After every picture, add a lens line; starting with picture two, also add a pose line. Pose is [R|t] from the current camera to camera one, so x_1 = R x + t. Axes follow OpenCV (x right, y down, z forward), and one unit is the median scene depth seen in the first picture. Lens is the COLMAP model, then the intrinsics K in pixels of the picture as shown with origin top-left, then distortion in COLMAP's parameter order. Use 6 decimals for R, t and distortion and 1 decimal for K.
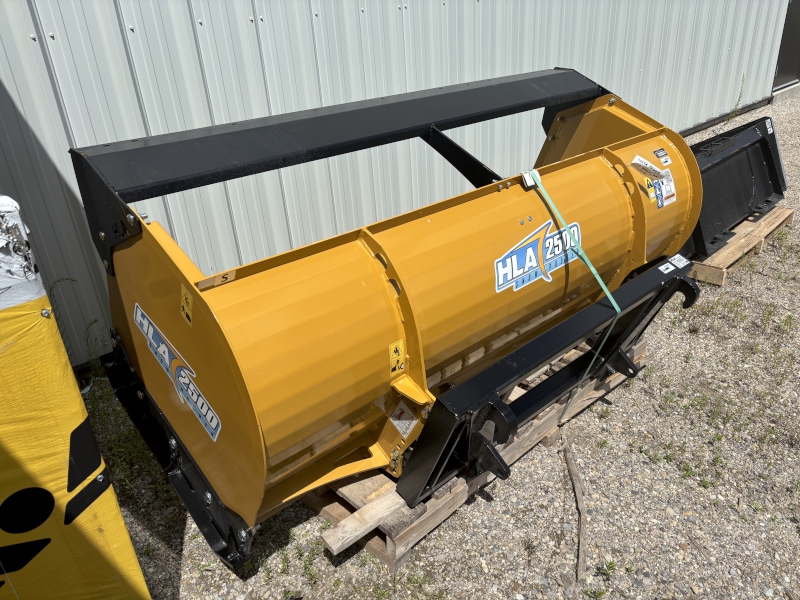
lens RADIAL K [[603.5, 0, 400.0], [0, 603.5, 300.0], [0, 0, 1]] dist [0.071816, -0.090373]
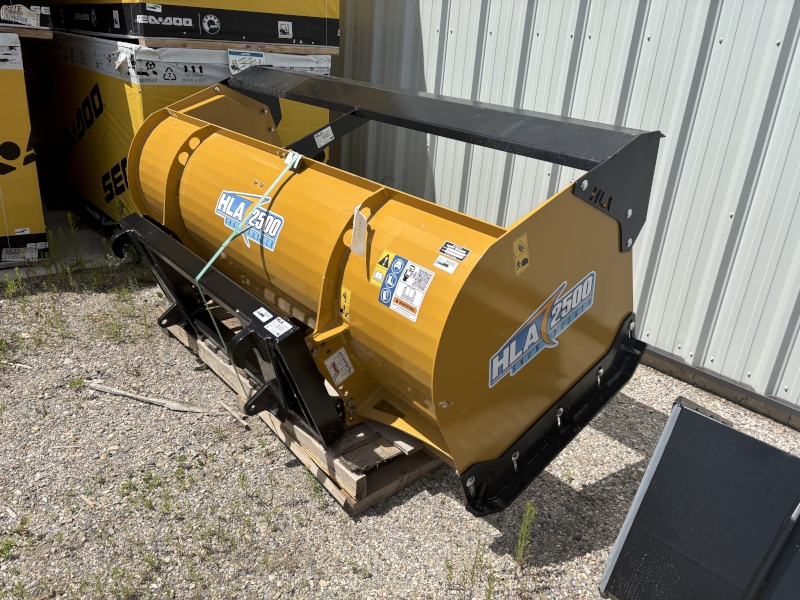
lens RADIAL K [[603.5, 0, 400.0], [0, 603.5, 300.0], [0, 0, 1]] dist [0.071816, -0.090373]
pose [[-0.051217, 0.424260, -0.904091, 1.133206], [-0.509974, 0.767241, 0.388931, -0.467042], [0.858664, 0.480983, 0.177066, 0.991969]]
